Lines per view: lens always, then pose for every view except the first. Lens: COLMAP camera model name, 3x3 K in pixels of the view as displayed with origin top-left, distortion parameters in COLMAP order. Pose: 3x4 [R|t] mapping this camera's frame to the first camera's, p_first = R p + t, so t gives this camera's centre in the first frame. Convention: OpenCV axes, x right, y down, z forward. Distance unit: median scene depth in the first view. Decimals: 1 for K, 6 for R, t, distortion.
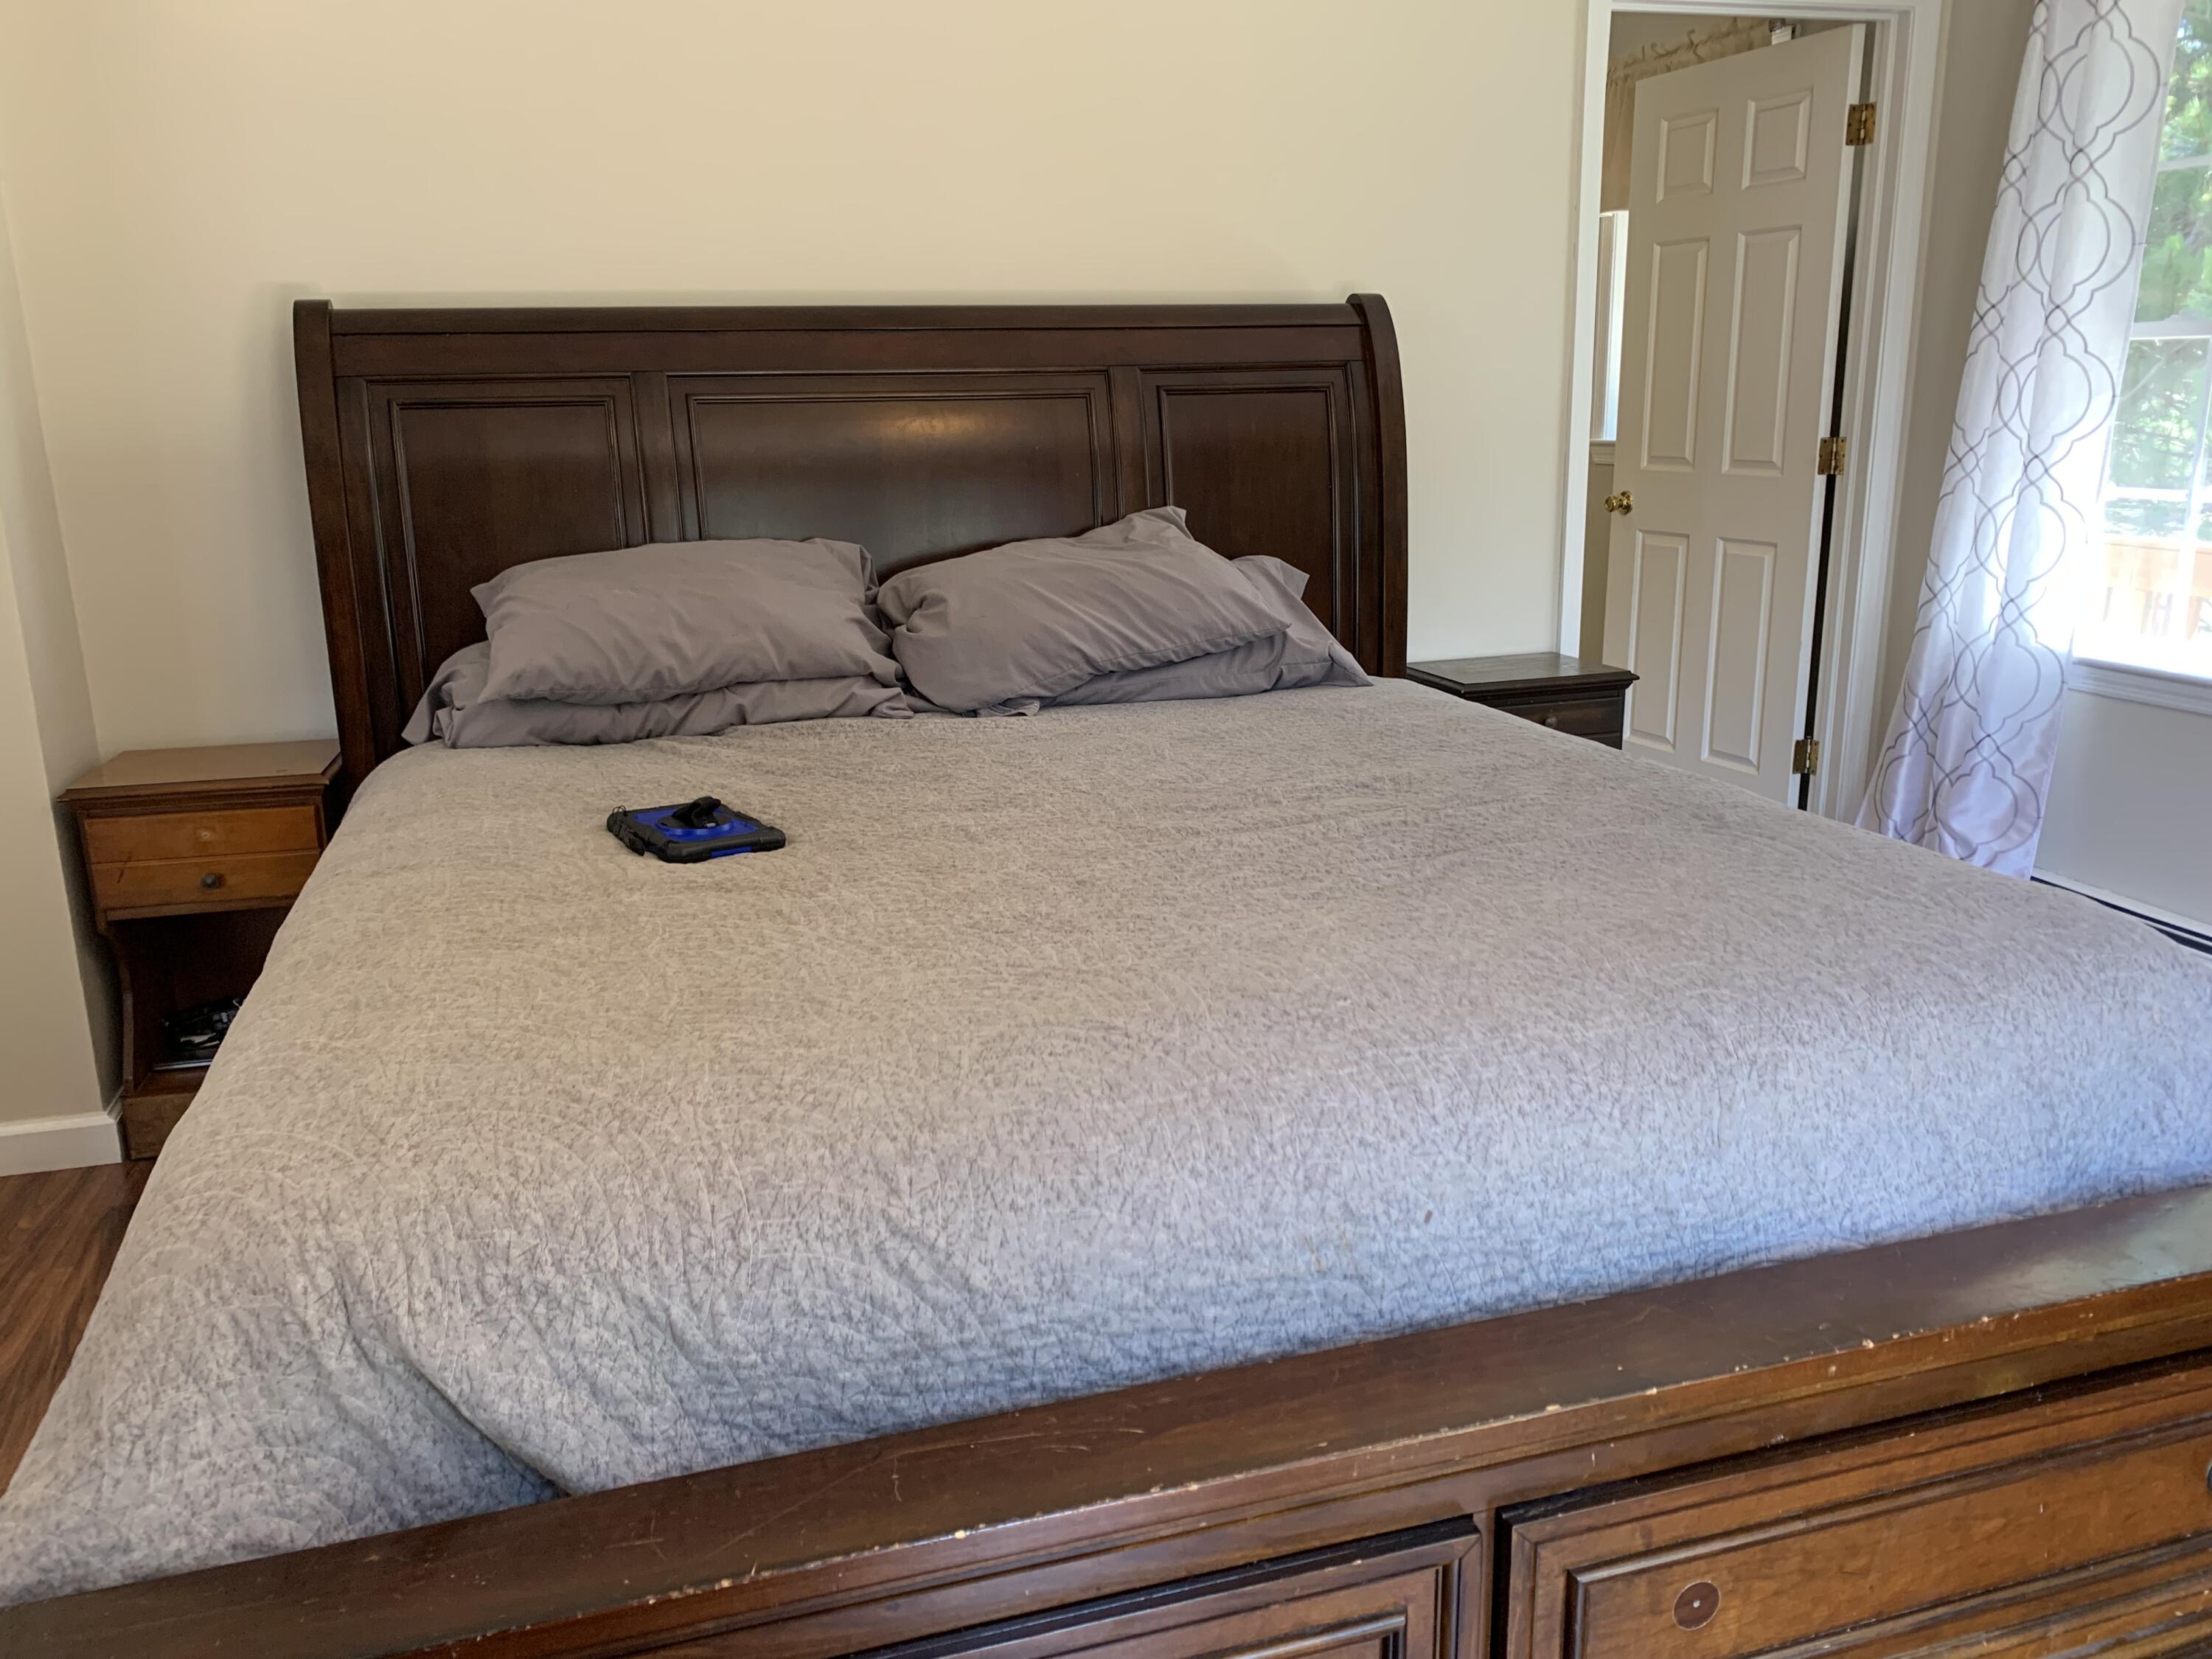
lens RADIAL K [[1742.0, 0, 1150.6], [0, 1742.0, 818.8], [0, 0, 1]] dist [0.027464, 0.001430]
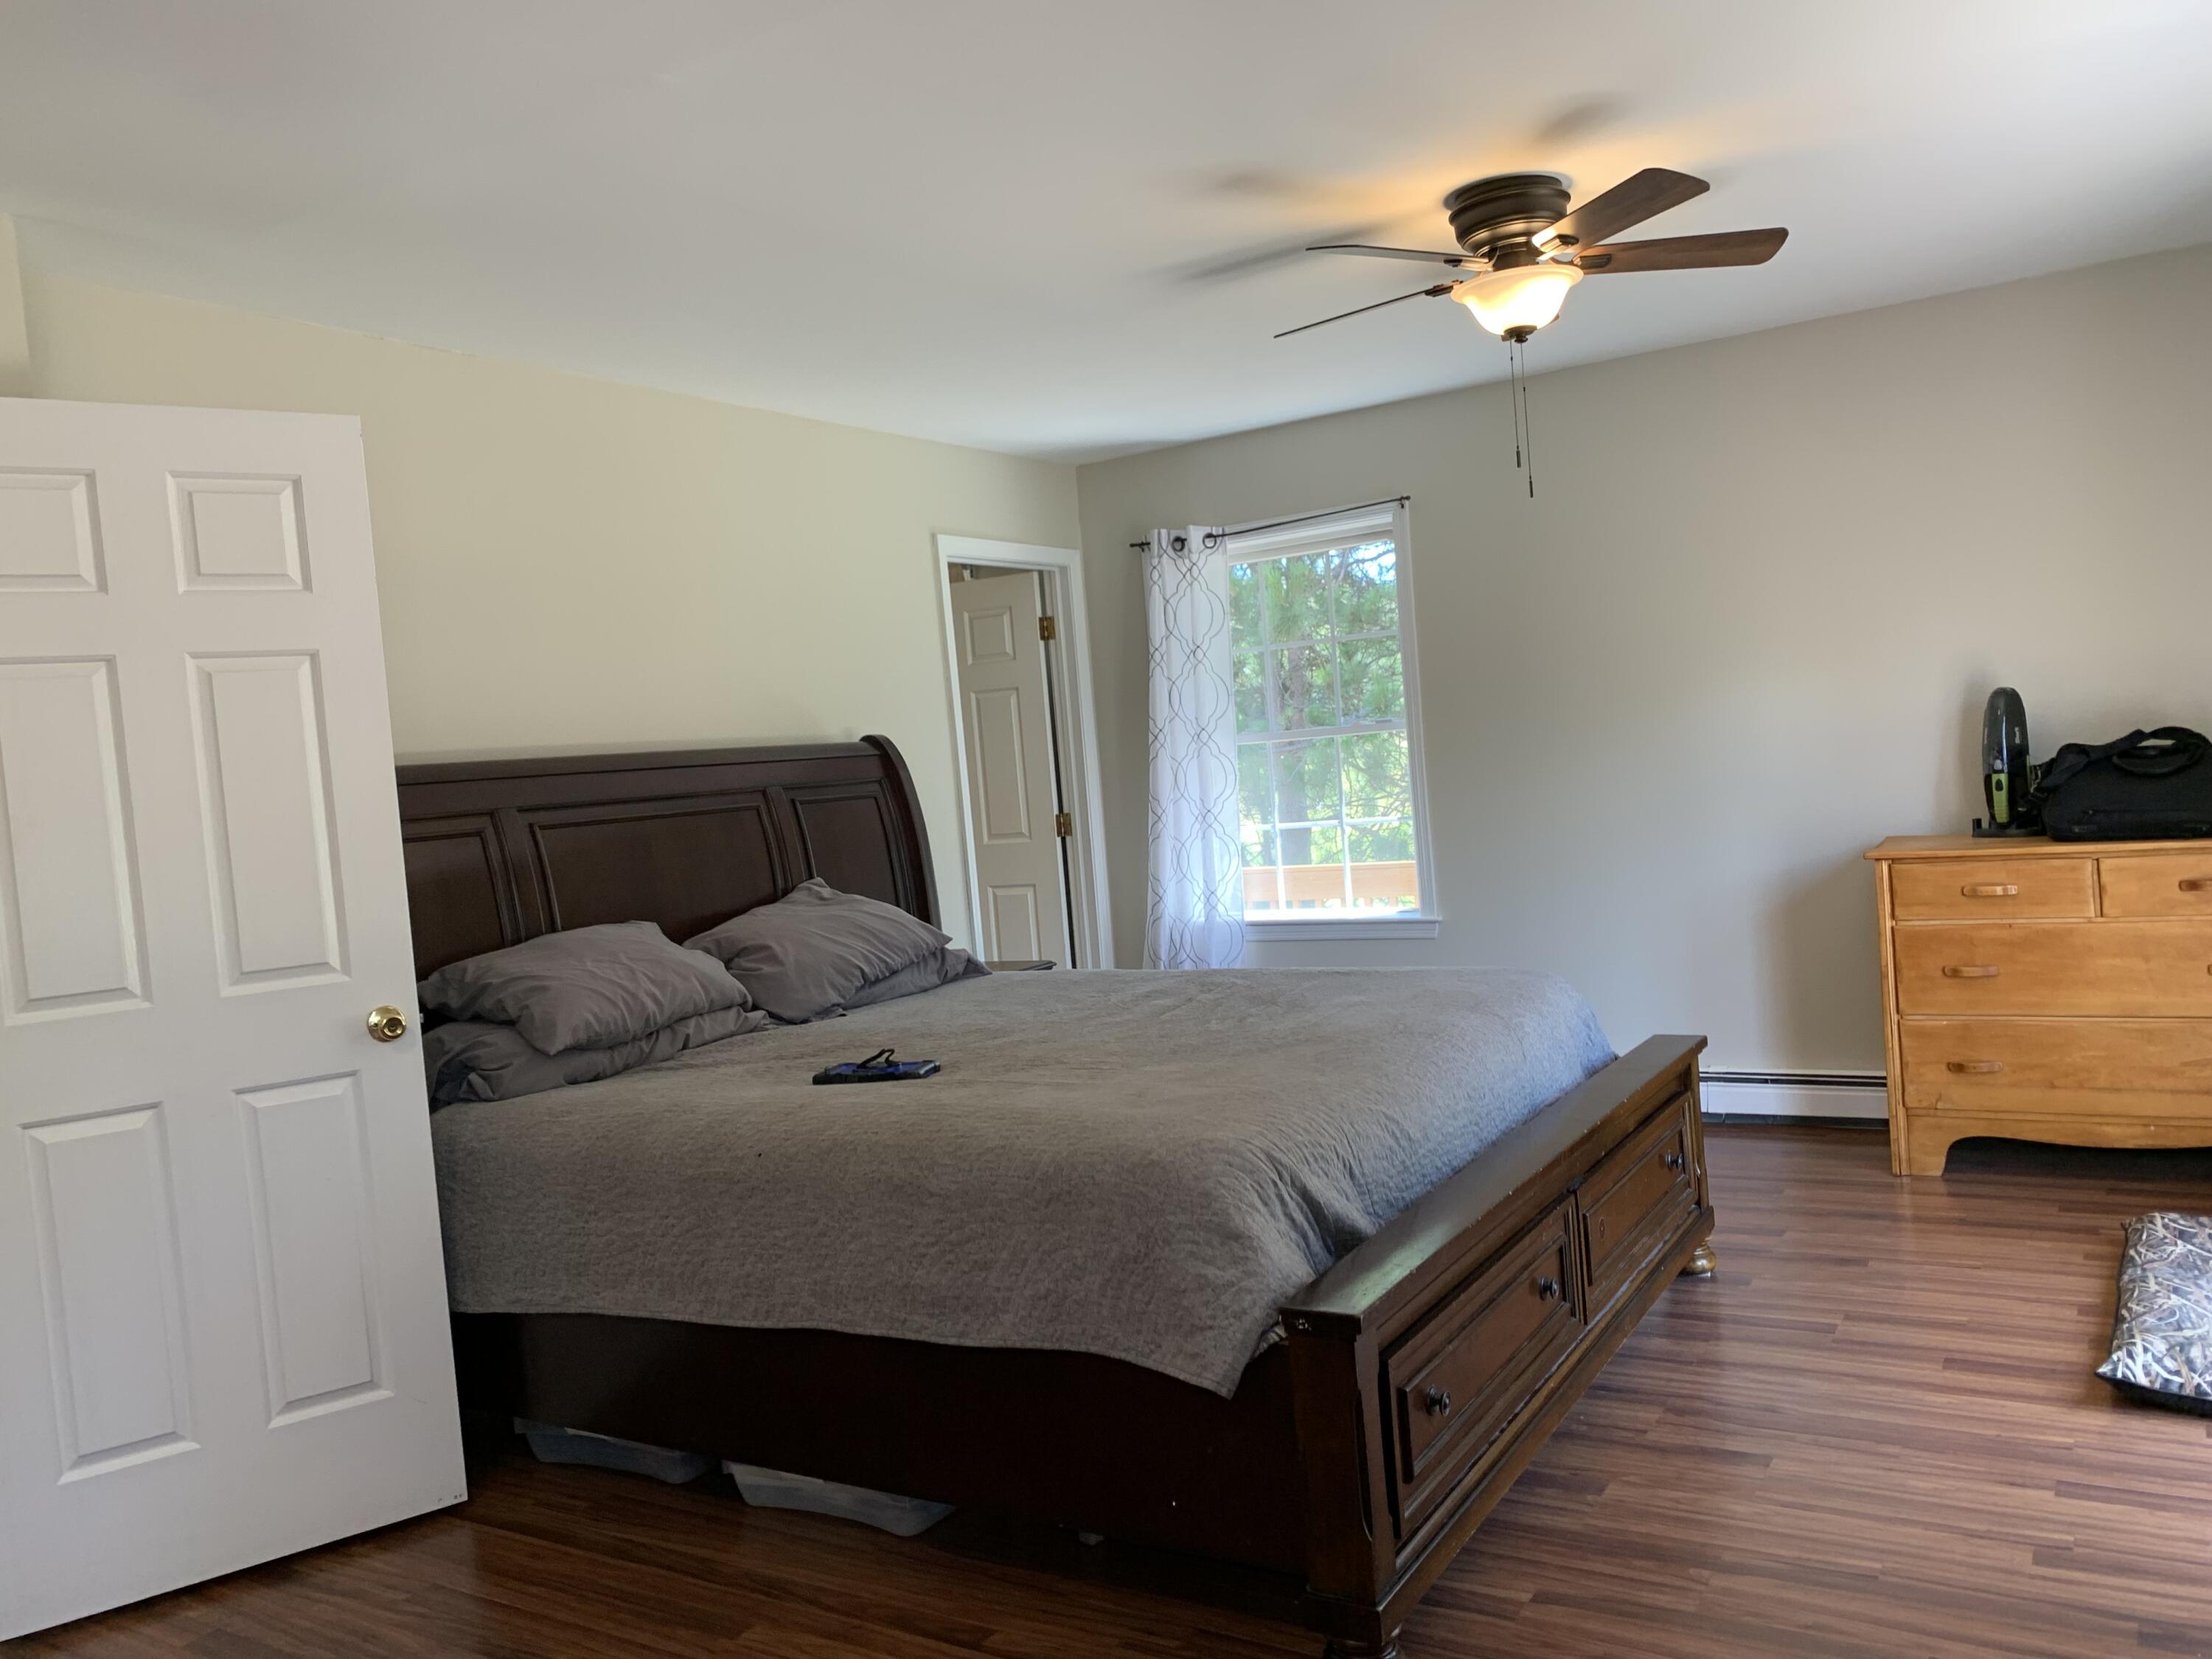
lens RADIAL K [[1734.7, 0, 1097.9], [0, 1734.7, 886.5], [0, 0, 1]] dist [0.039138, 0.004320]
pose [[0.742408, -0.096197, 0.663006, -0.811405], [0.237048, 0.963336, -0.125664, 0.063884], [-0.626609, 0.250458, 0.737992, -0.204160]]
